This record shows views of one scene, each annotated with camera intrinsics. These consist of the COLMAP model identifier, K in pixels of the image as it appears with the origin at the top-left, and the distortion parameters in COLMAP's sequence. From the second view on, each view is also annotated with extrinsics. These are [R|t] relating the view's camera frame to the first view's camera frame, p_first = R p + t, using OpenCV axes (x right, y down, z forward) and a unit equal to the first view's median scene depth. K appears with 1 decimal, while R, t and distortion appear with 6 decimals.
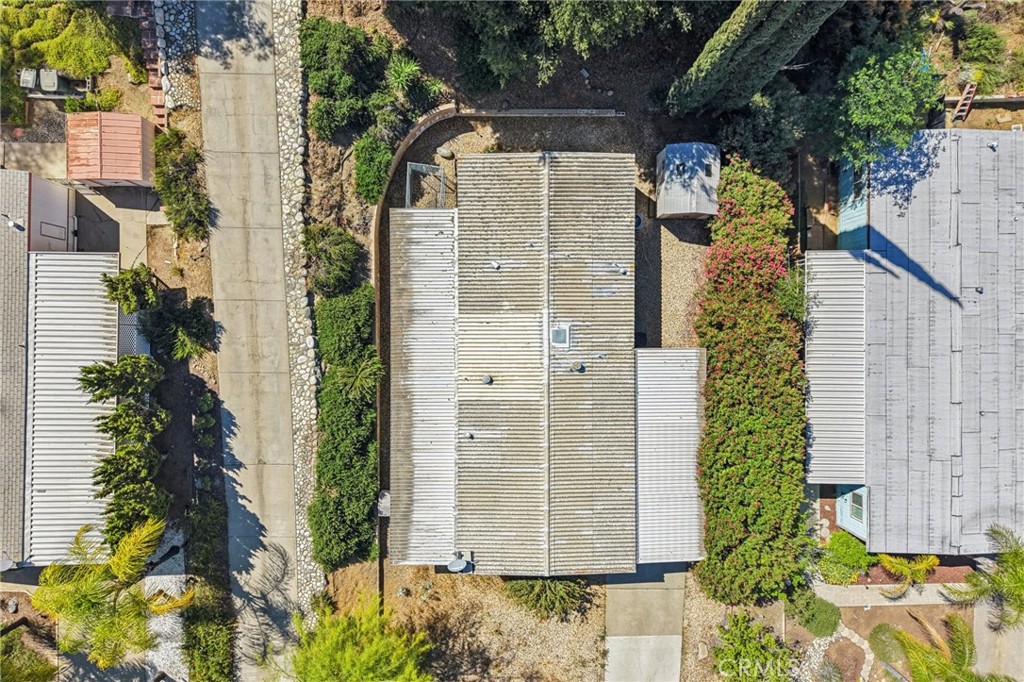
lens RADIAL K [[700.8, 0, 508.1], [0, 700.8, 343.7], [0, 0, 1]] dist [0.016656, -0.040189]
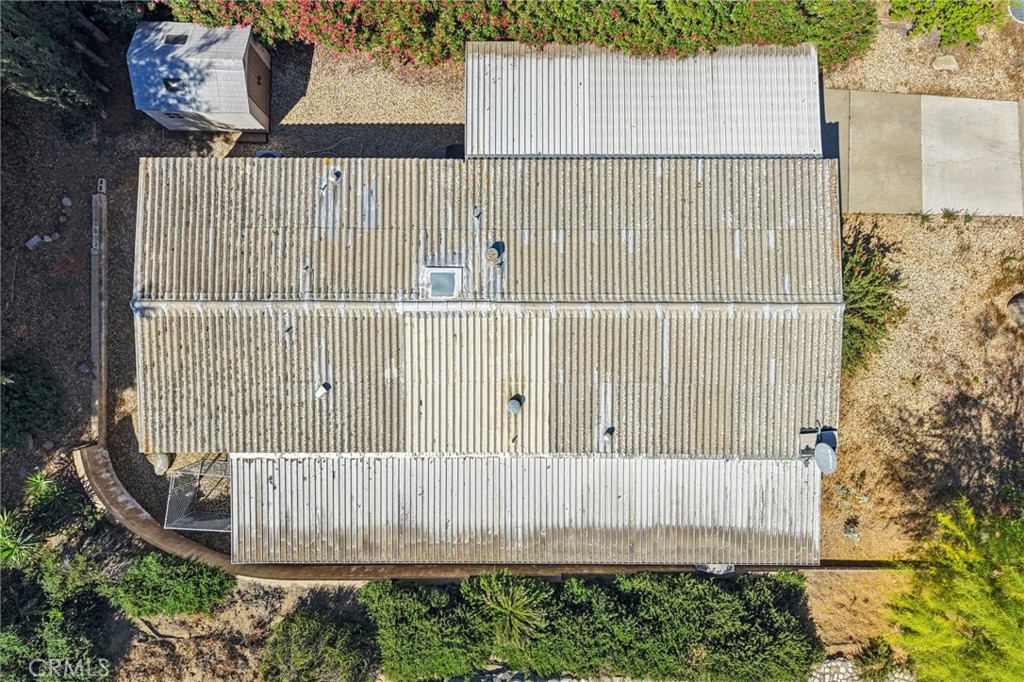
lens RADIAL K [[700.8, 0, 508.1], [0, 700.8, 343.7], [0, 0, 1]] dist [0.016656, -0.040189]
pose [[0.004950, -0.999880, -0.014687, 0.030652], [0.999881, 0.005163, -0.014527, 0.052804], [0.014601, -0.014613, 0.999787, 0.388503]]
